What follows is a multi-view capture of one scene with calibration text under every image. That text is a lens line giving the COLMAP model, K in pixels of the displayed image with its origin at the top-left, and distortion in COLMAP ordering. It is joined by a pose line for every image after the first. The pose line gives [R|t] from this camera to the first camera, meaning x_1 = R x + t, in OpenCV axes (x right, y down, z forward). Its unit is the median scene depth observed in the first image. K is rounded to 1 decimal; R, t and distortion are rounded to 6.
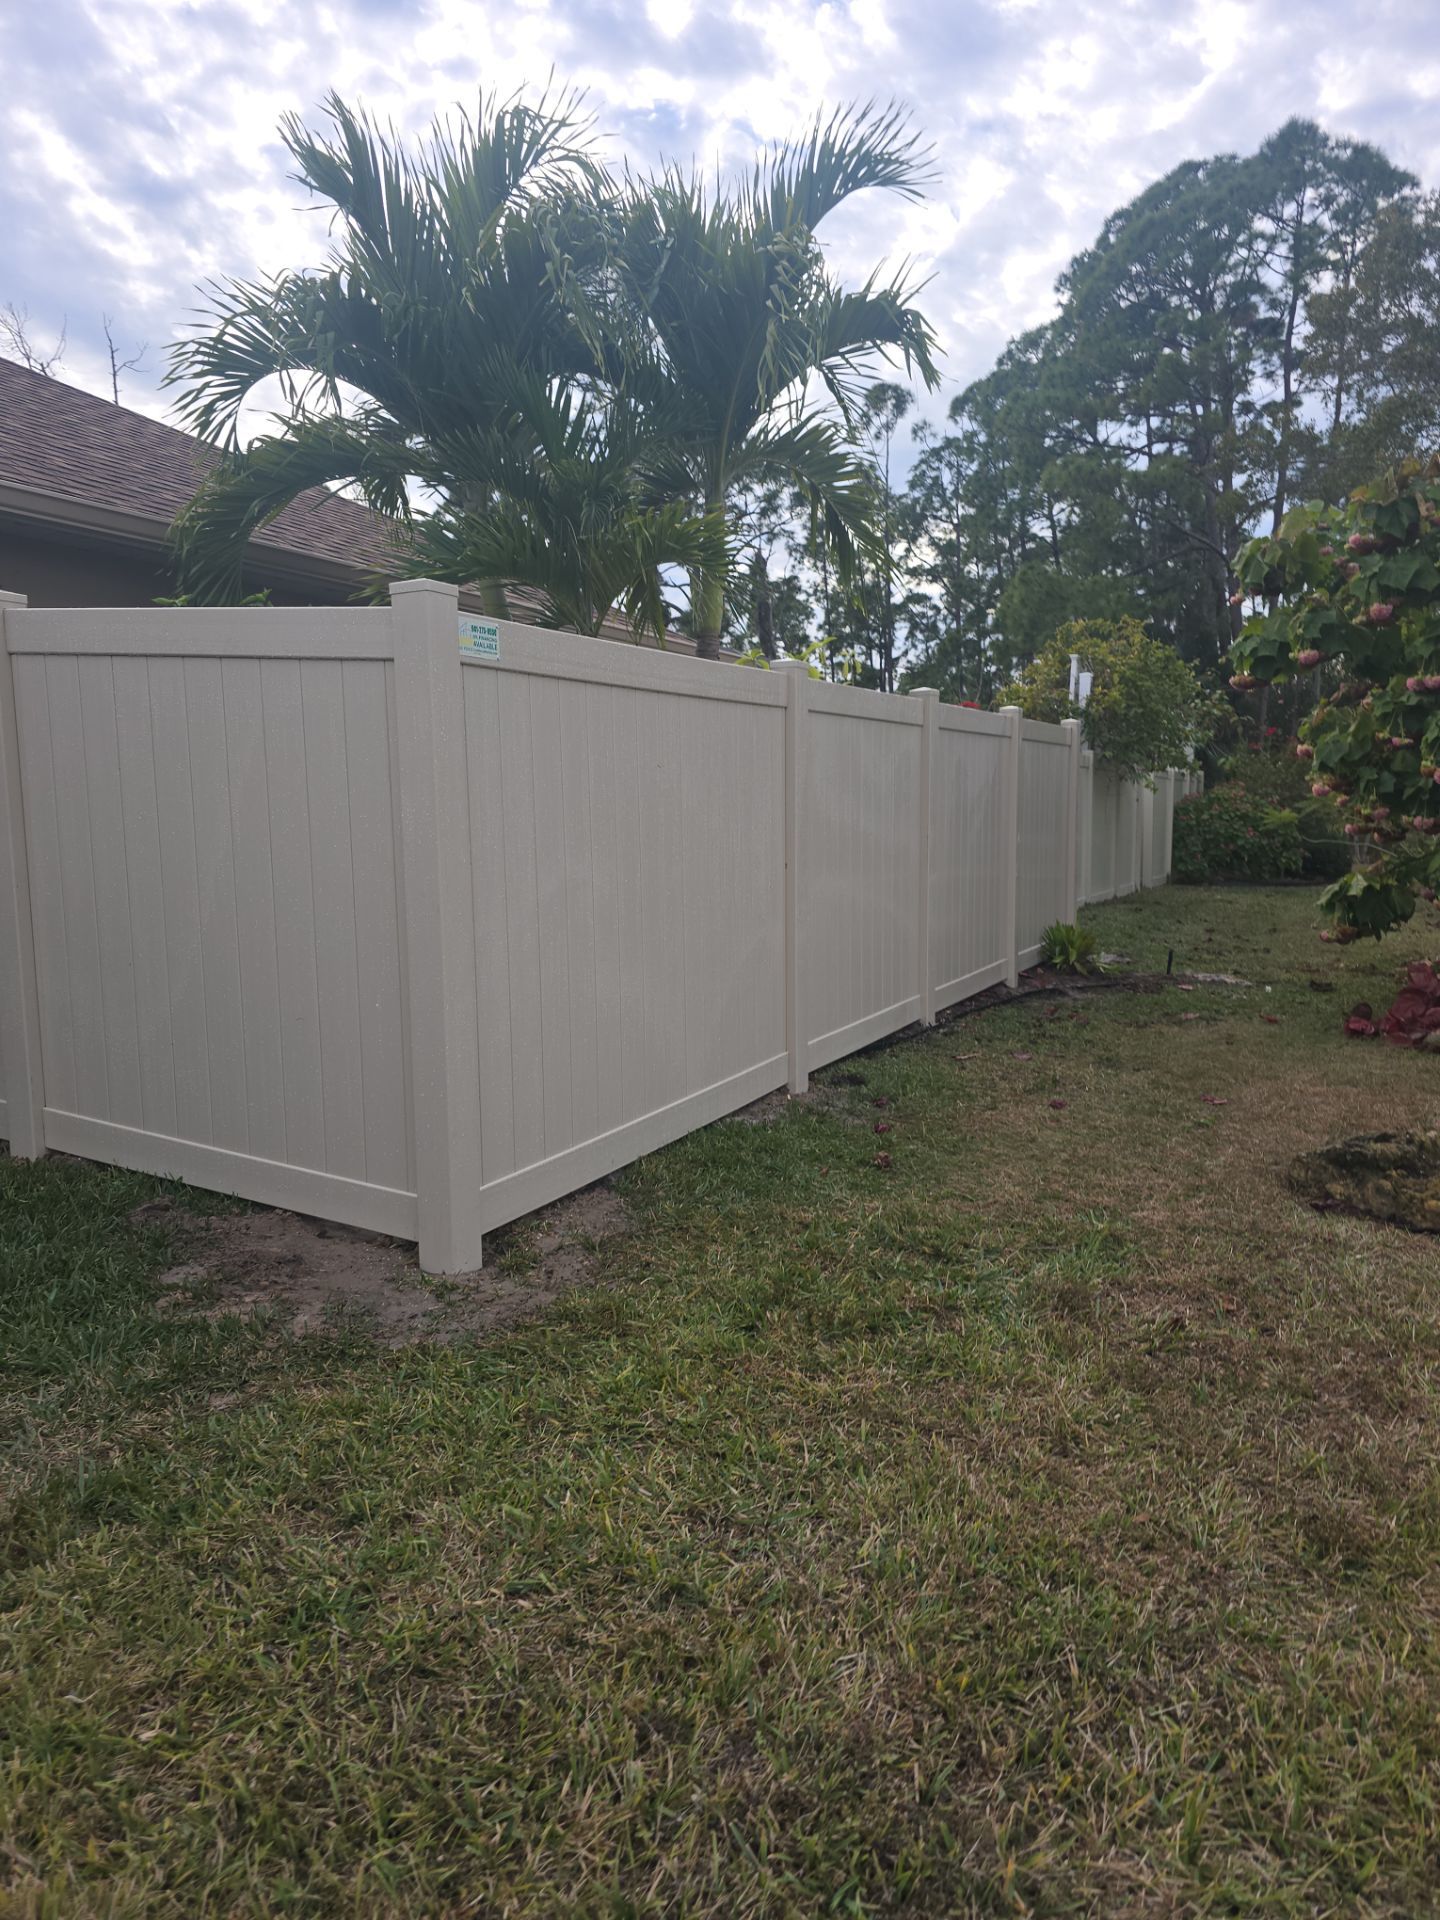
lens RADIAL K [[1294.2, 0, 730.1], [0, 1294.2, 959.2], [0, 0, 1]] dist [0.055684, -0.047834]
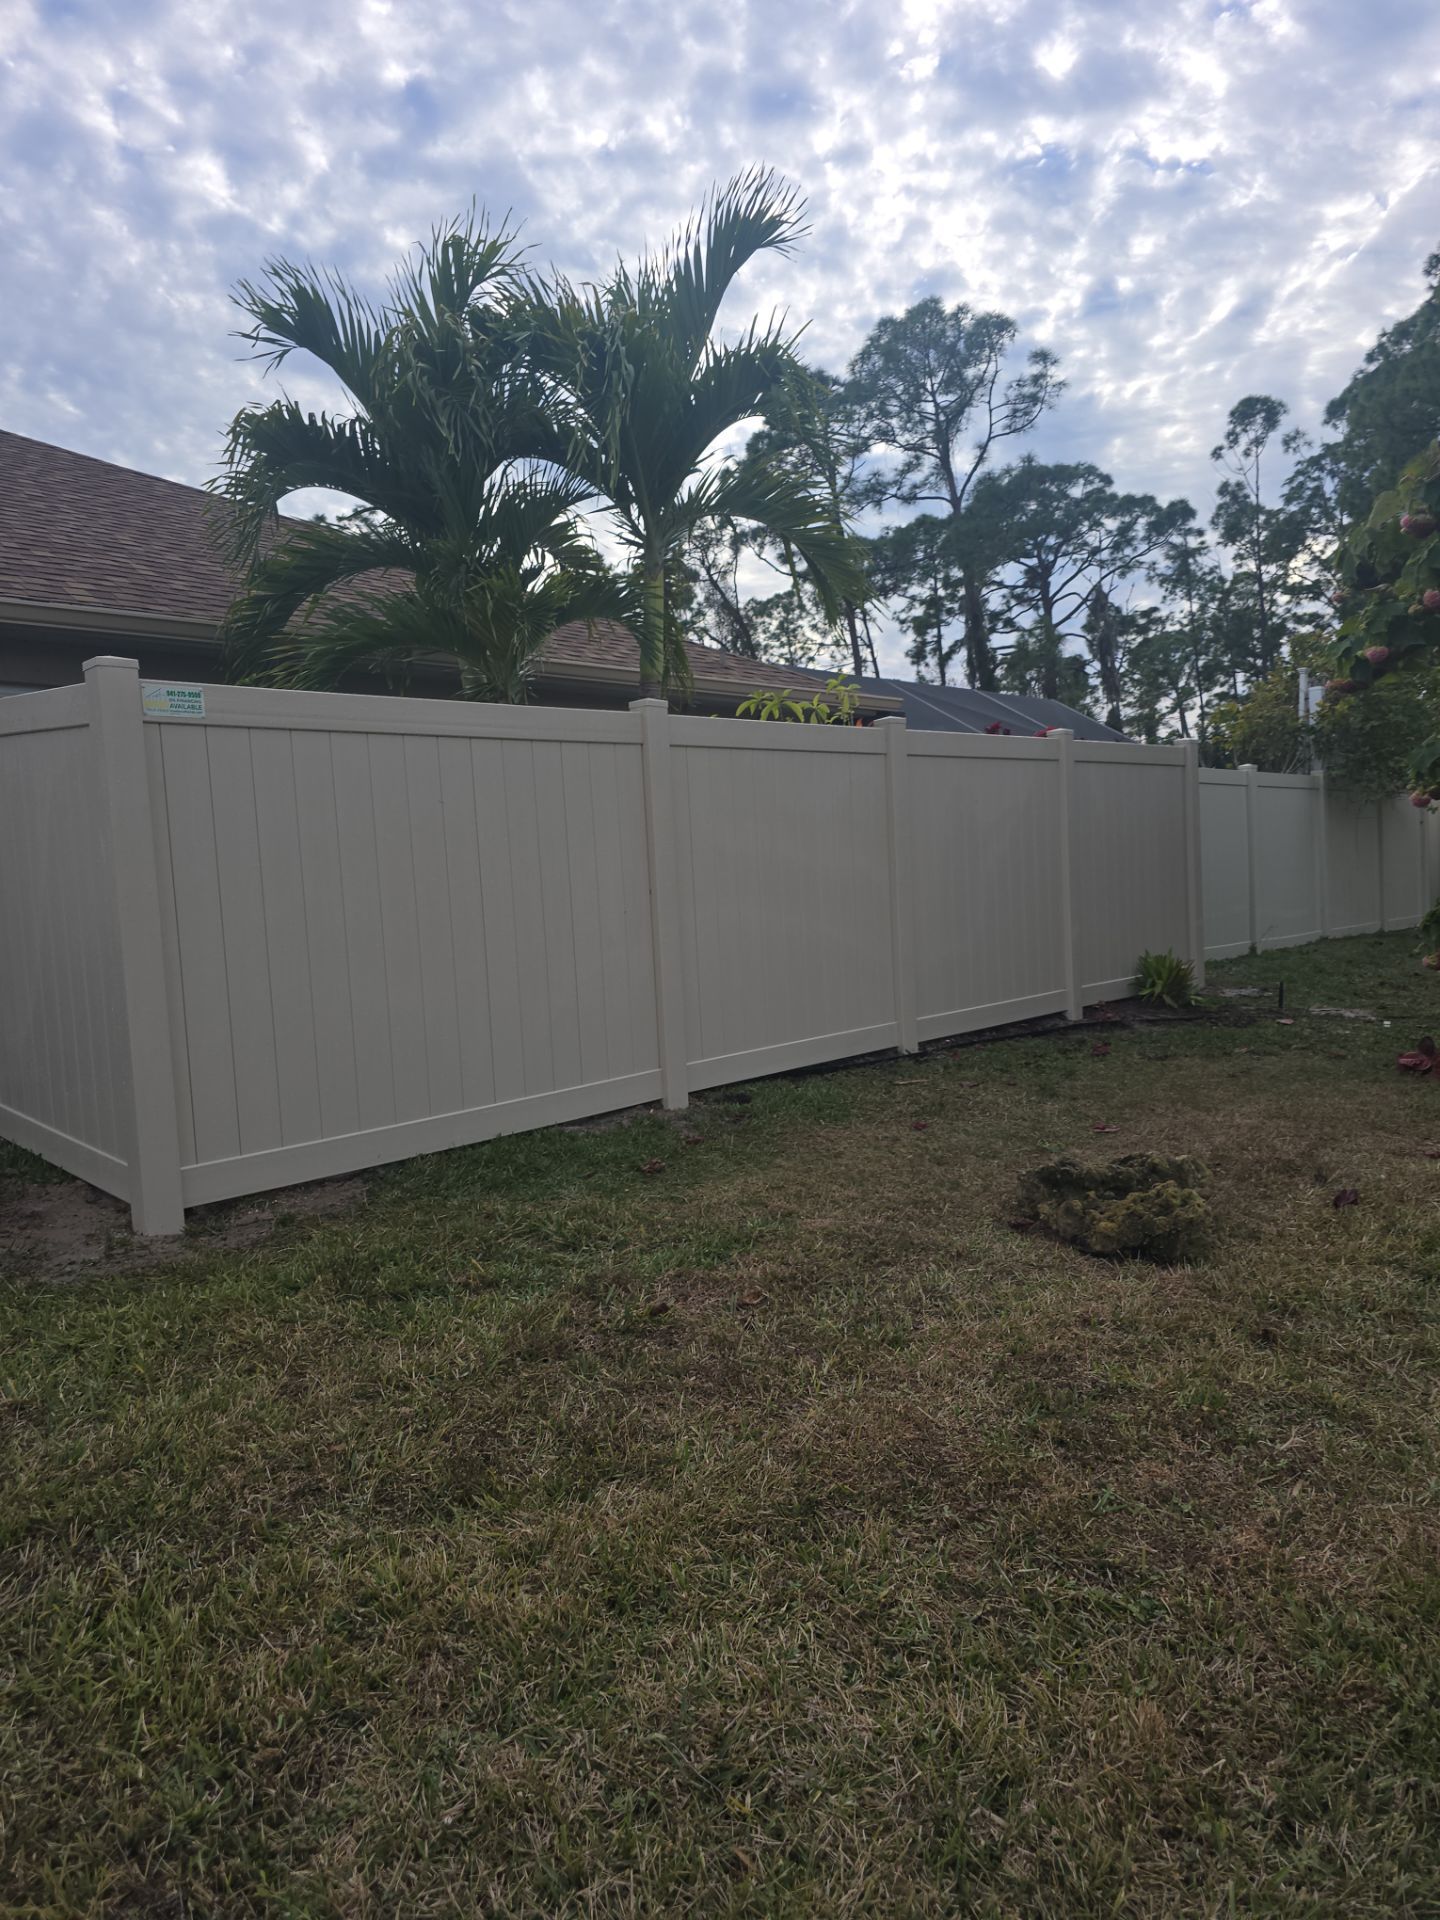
lens RADIAL K [[1294.2, 0, 732.5], [0, 1294.2, 972.3], [0, 0, 1]] dist [0.055684, -0.047834]
pose [[0.954873, -0.011920, -0.296776, 0.320922], [0.002571, 0.999489, -0.031872, 0.020104], [0.297004, 0.029671, 0.954415, 0.006961]]
